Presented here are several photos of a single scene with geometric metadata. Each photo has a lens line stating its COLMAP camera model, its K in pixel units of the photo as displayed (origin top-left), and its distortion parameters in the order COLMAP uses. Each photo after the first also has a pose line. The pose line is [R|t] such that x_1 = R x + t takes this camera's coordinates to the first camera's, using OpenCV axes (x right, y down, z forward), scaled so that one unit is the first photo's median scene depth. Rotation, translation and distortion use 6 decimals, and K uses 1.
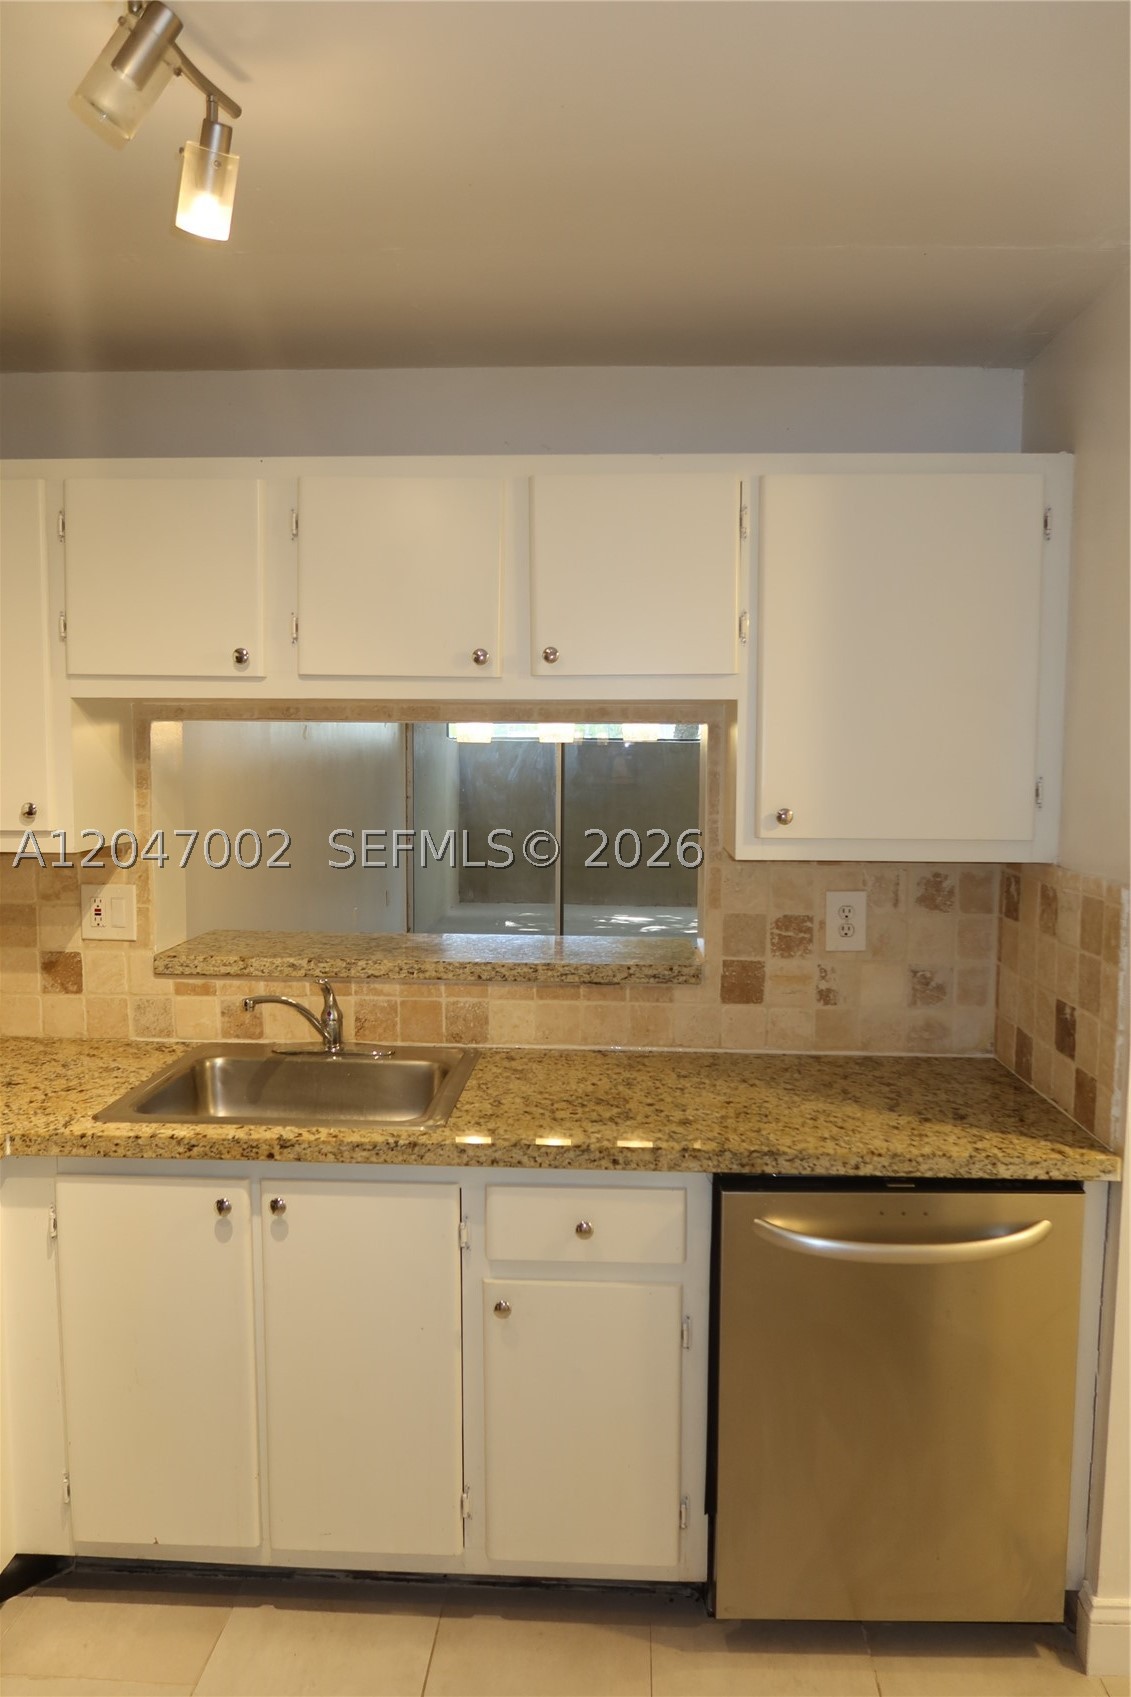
lens RADIAL K [[1166.3, 0, 567.7], [0, 1166.3, 846.9], [0, 0, 1]] dist [-0.028540, 0.009494]
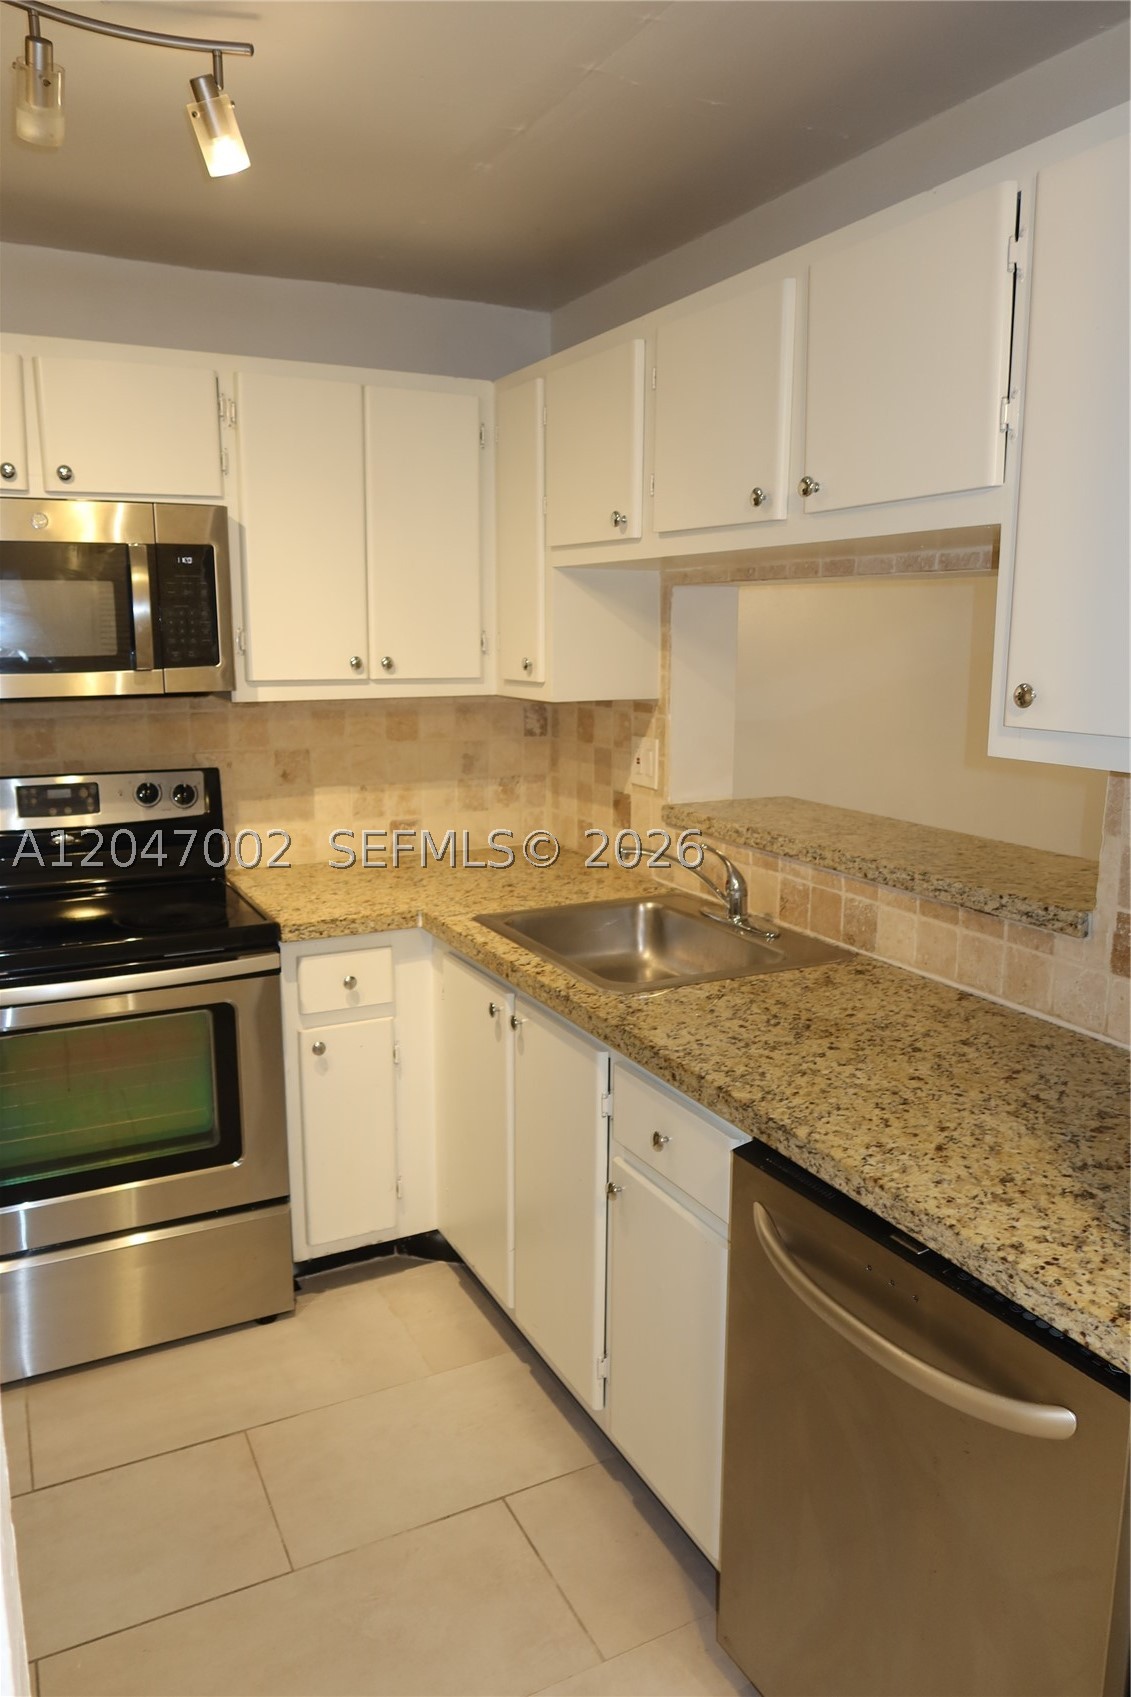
lens RADIAL K [[1166.3, 0, 567.7], [0, 1166.3, 846.9], [0, 0, 1]] dist [-0.028540, 0.009494]
pose [[0.505914, 0.154364, -0.848660, 0.570055], [-0.073915, 0.987996, 0.135645, -0.010485], [0.859411, -0.005895, 0.511251, 0.384546]]
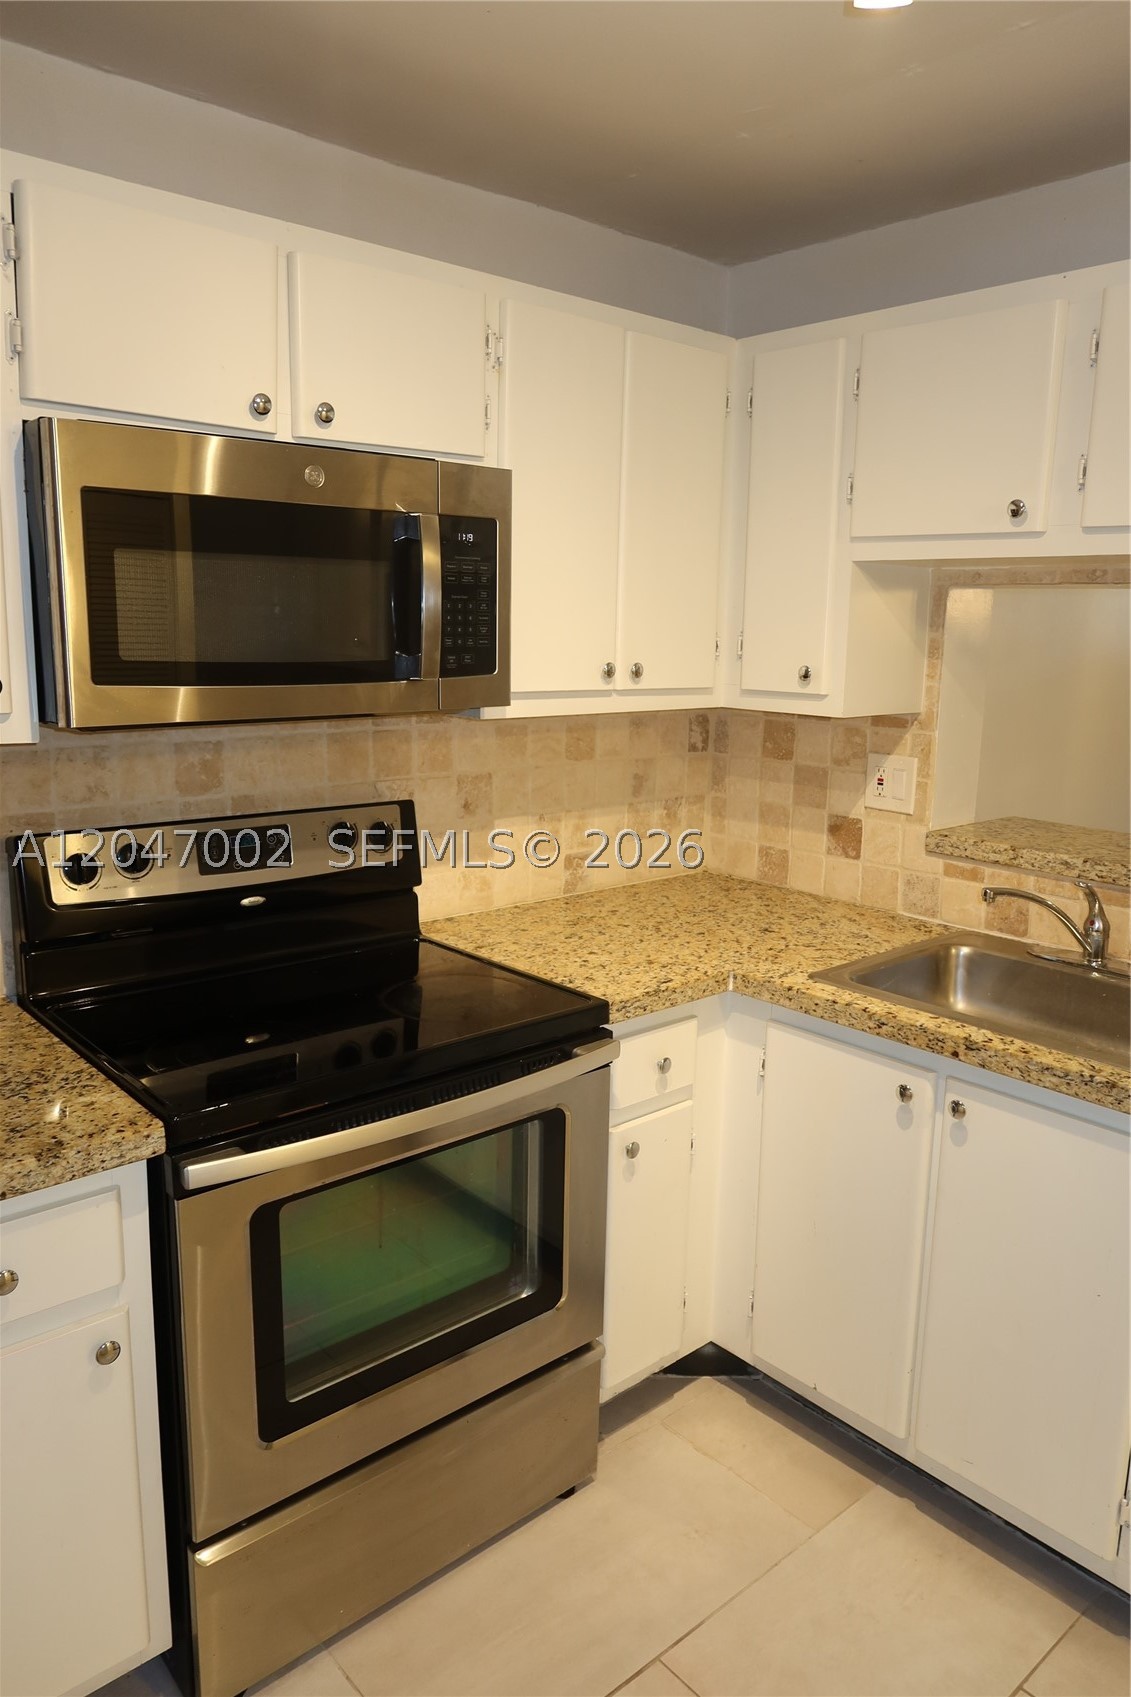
lens RADIAL K [[1166.3, 0, 567.7], [0, 1166.3, 846.9], [0, 0, 1]] dist [-0.028540, 0.009494]
pose [[0.700905, 0.141418, -0.699094, 0.123633], [-0.075715, 0.989361, 0.124224, 0.007935], [0.709224, -0.034137, 0.704156, 0.106057]]
